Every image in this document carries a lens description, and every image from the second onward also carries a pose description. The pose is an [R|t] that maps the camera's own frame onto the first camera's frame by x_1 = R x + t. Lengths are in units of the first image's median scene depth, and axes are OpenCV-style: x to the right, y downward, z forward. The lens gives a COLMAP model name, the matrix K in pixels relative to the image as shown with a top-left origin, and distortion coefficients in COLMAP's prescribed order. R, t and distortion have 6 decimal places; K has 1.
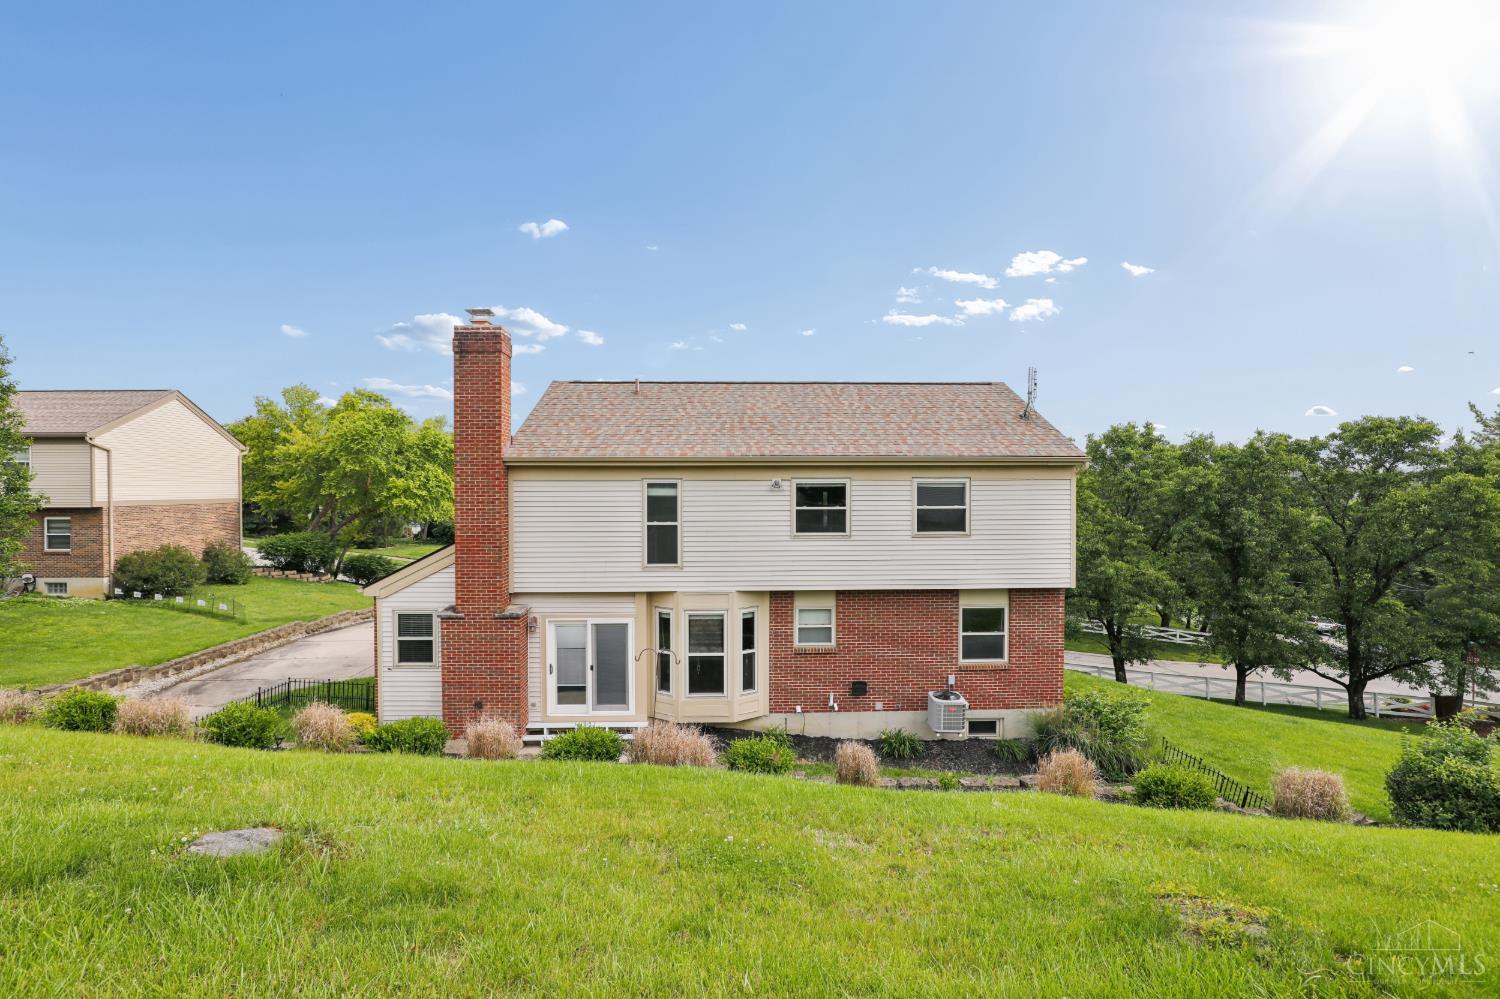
lens RADIAL K [[667.6, 0, 749.7], [0, 667.6, 505.5], [0, 0, 1]] dist [-0.016567, 0.000233]
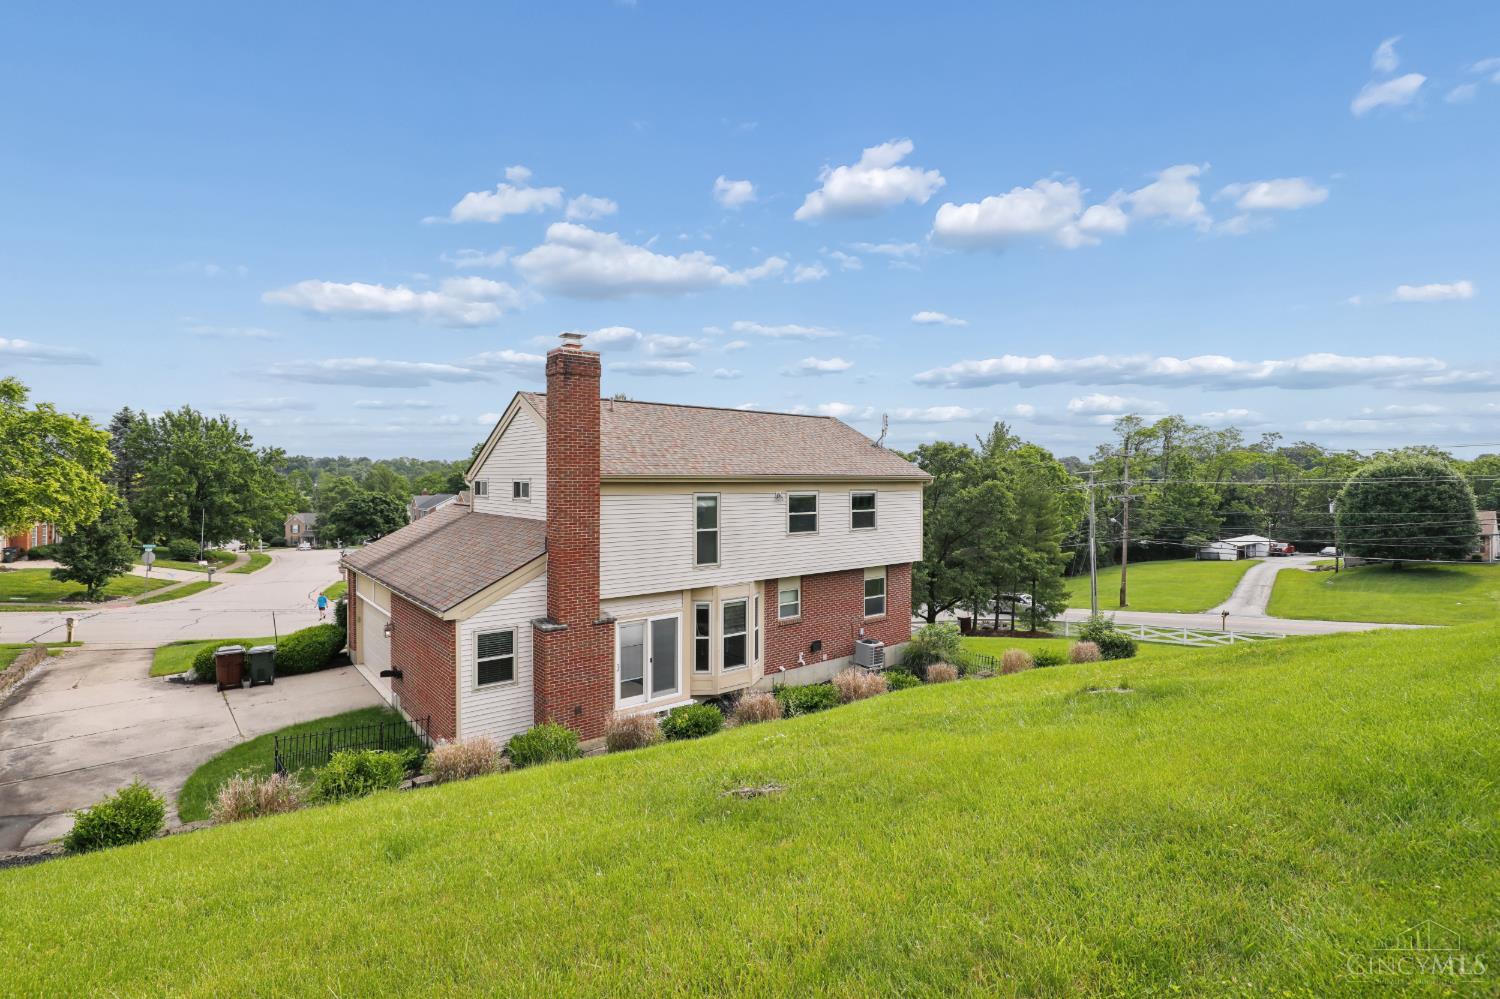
lens RADIAL K [[696.1, 0, 750.8], [0, 696.1, 487.4], [0, 0, 1]] dist [-0.024348, 0.000948]
pose [[0.792400, -0.003302, 0.609994, -0.818902], [0.011058, 0.999899, -0.008953, -0.036965], [-0.609902, 0.013839, 0.792356, -0.039216]]
